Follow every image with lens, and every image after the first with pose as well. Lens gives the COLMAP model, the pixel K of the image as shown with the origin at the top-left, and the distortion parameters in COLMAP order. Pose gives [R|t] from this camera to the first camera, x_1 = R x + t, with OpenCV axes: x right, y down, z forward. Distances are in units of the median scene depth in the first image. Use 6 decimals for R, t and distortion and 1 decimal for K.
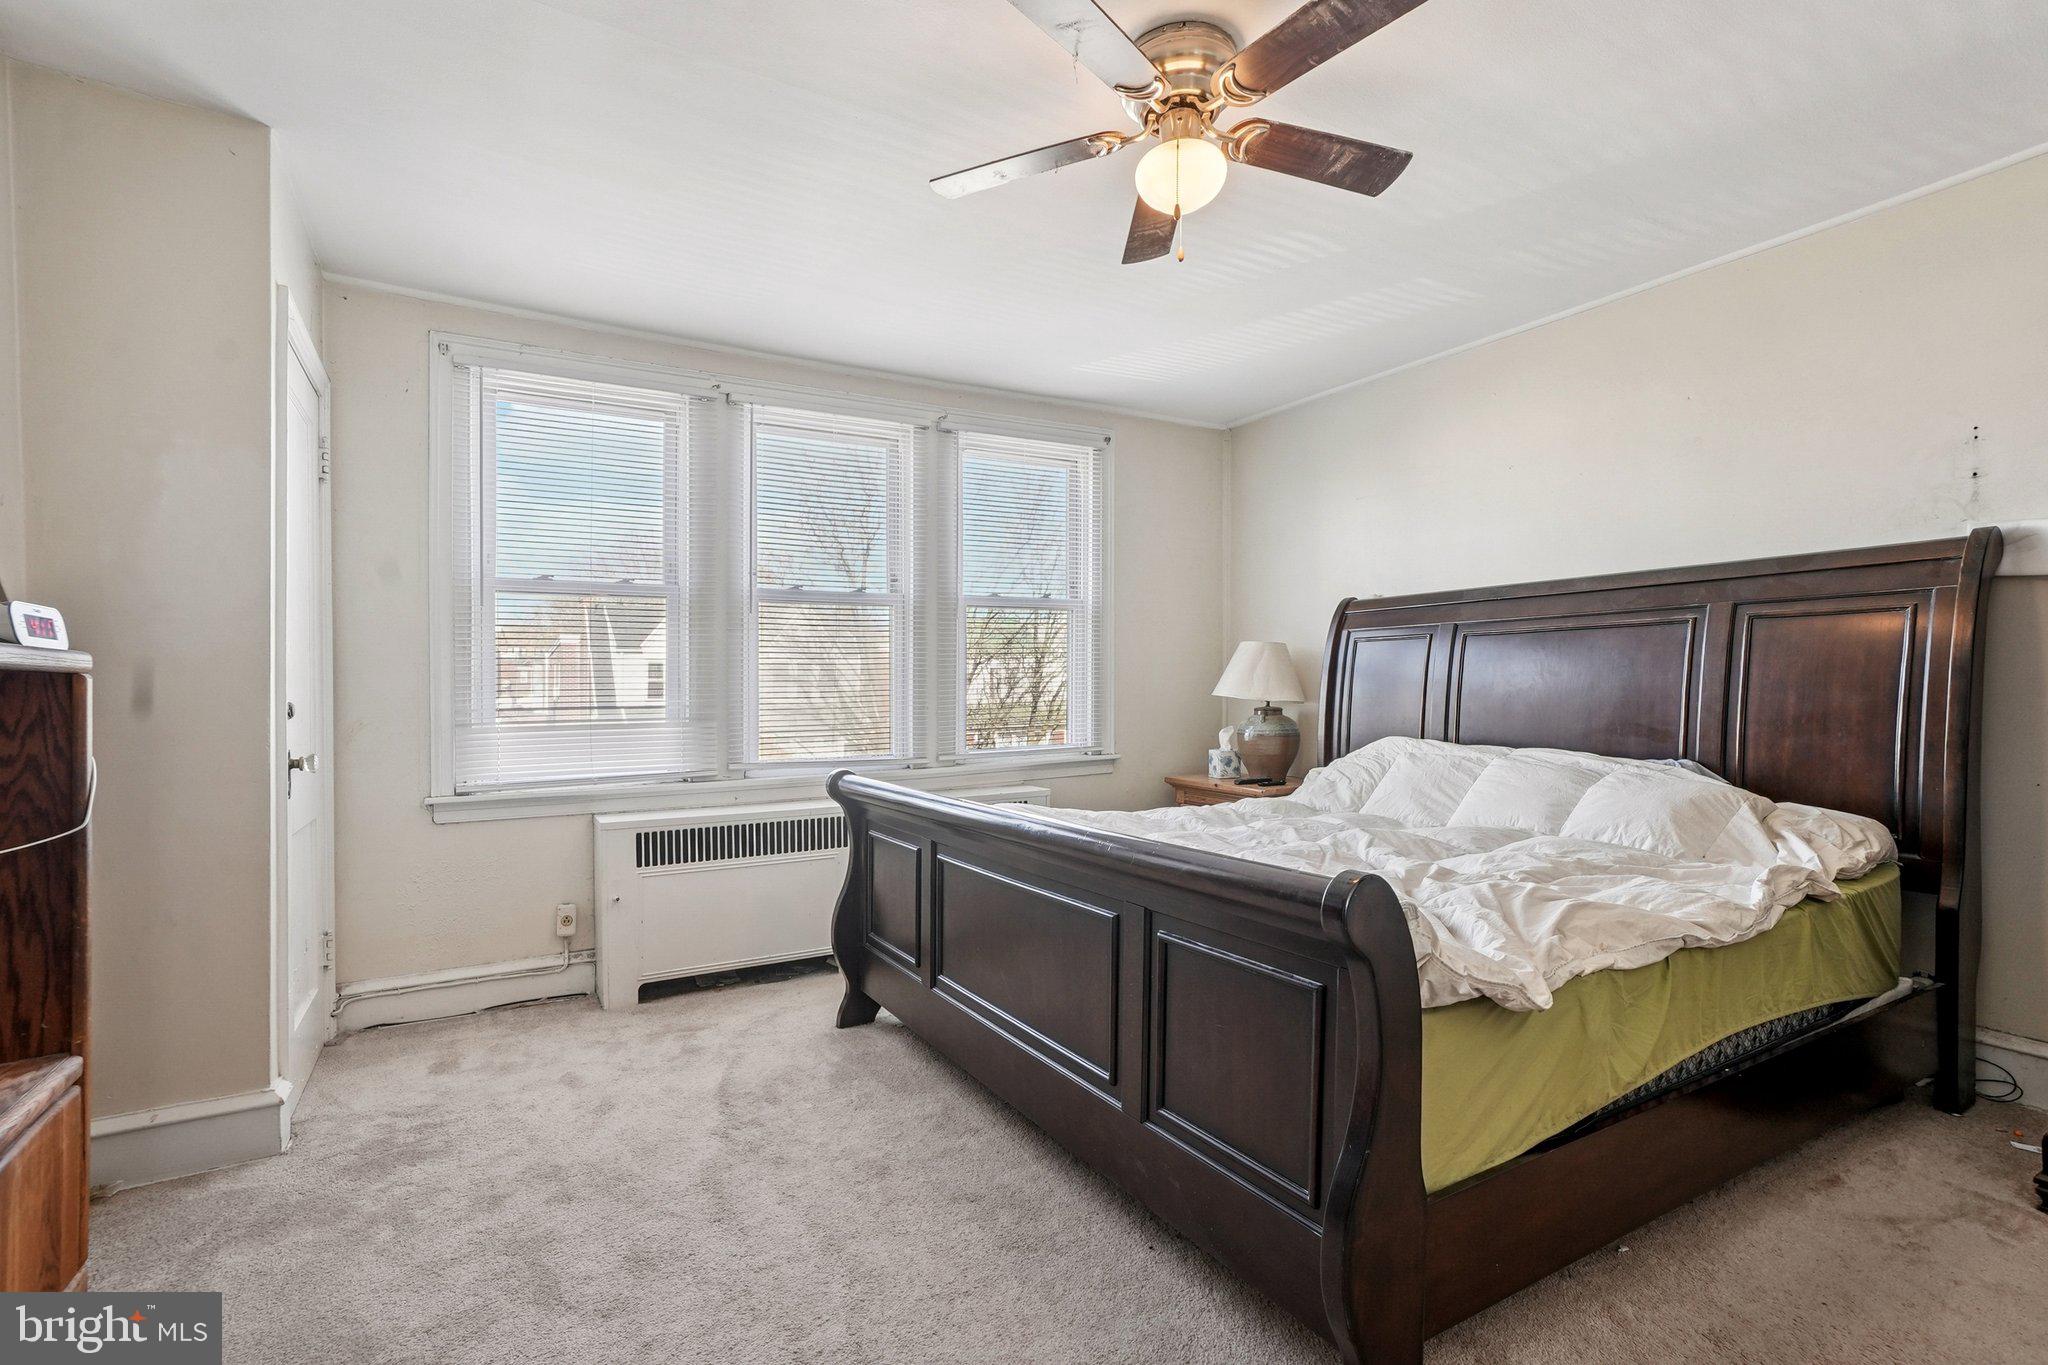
lens RADIAL K [[956.1, 0, 1024.0], [0, 956.1, 682.5], [0, 0, 1]] dist [-0.002994, -0.000309]
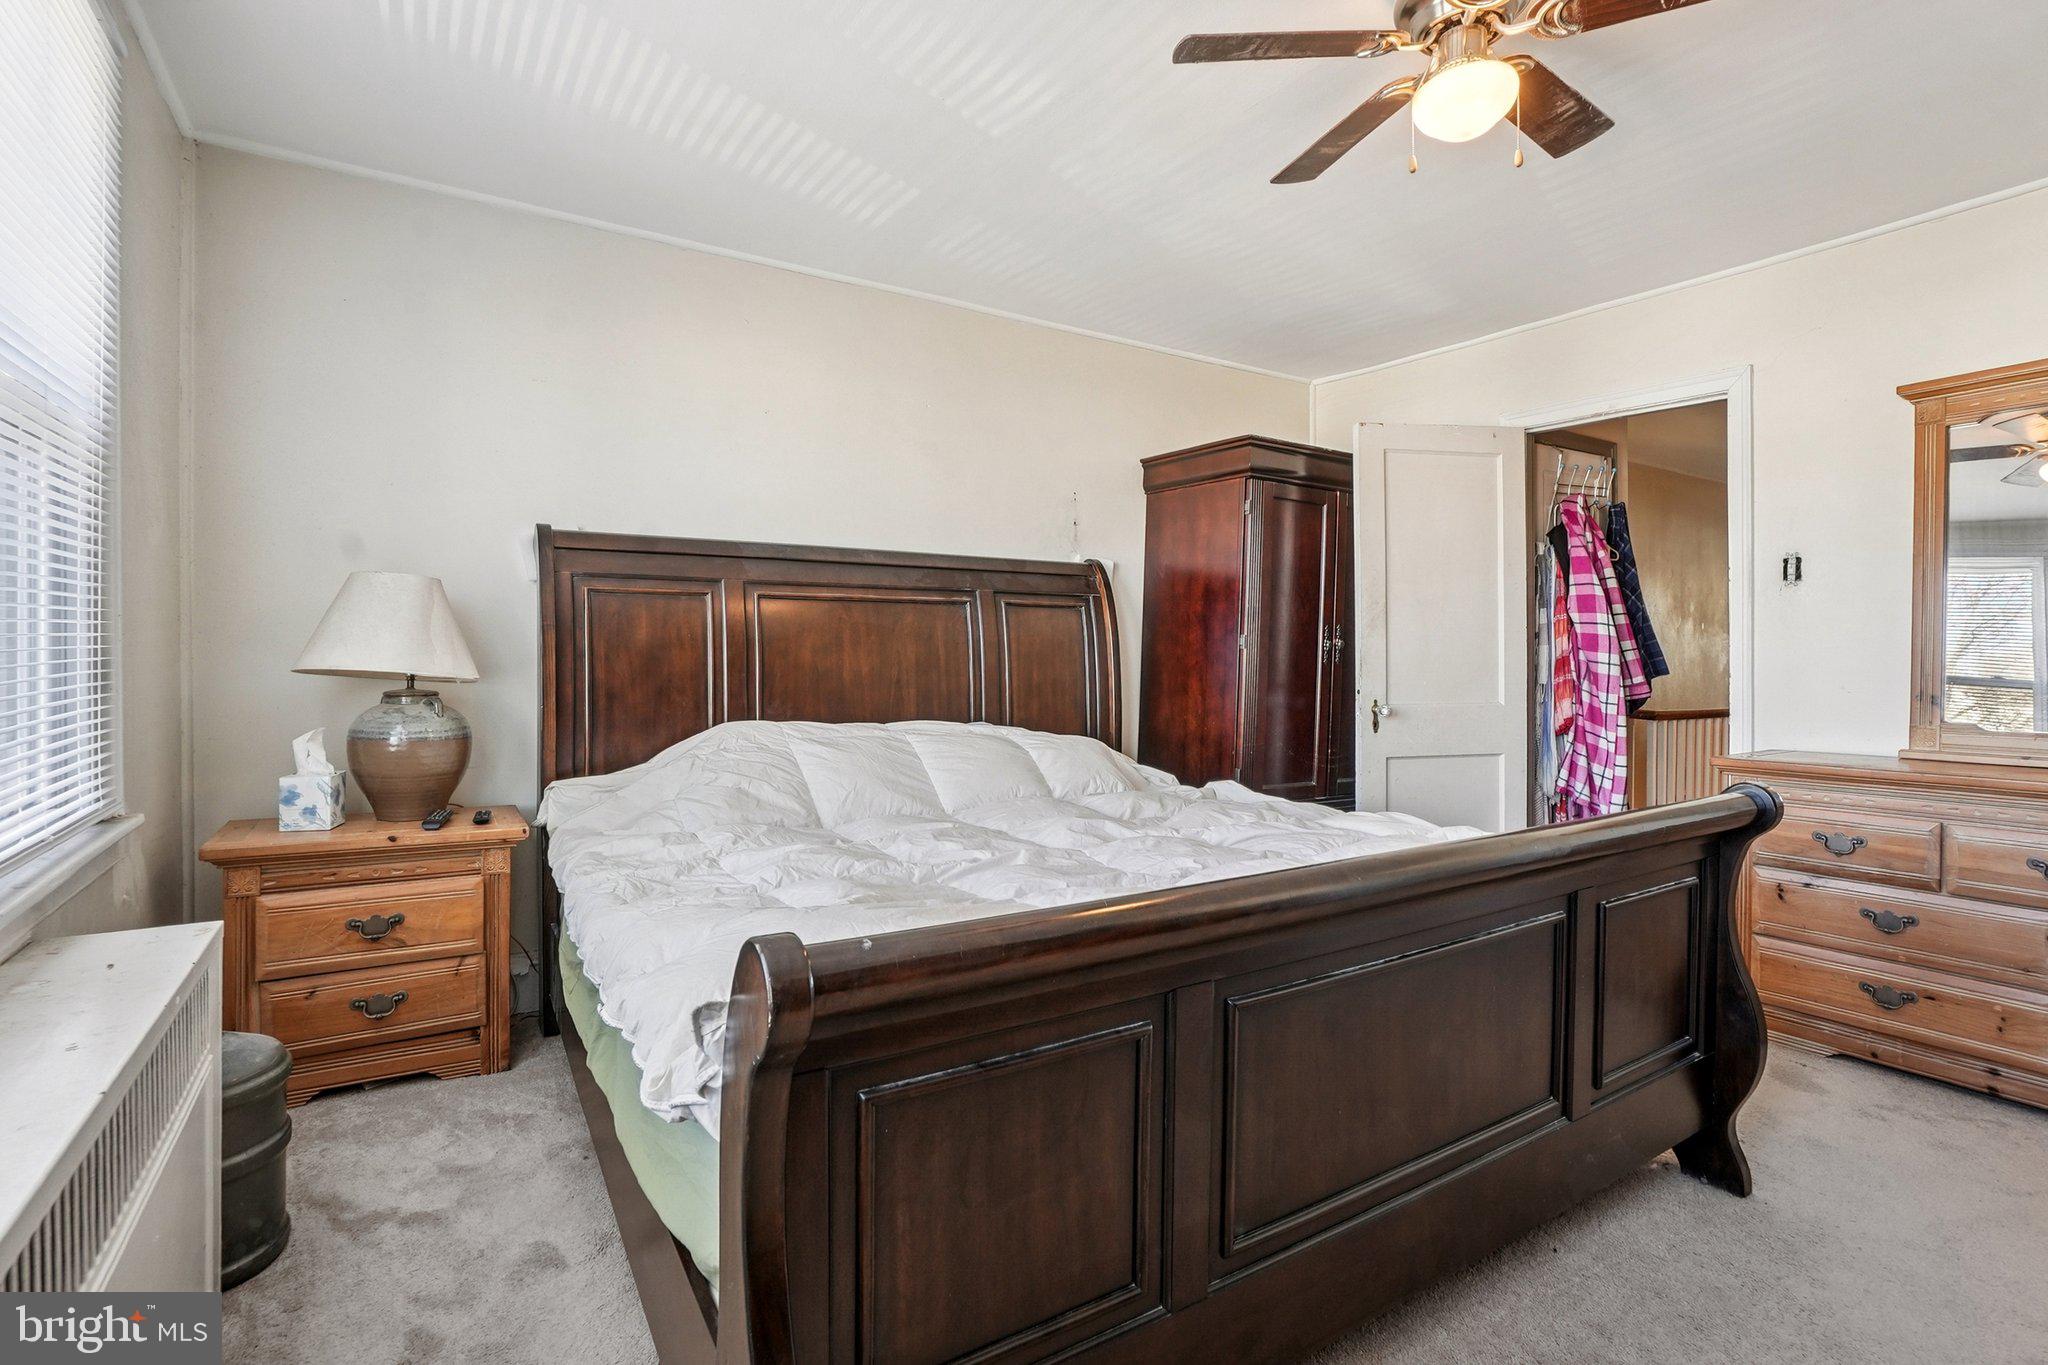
lens RADIAL K [[956.1, 0, 1024.0], [0, 956.1, 682.5], [0, 0, 1]] dist [-0.002994, -0.000309]
pose [[0.000599, -0.022310, 0.999751, -0.437232], [-0.008928, 0.999711, 0.022315, 0.006390], [-0.999960, -0.008939, 0.000399, 0.845037]]
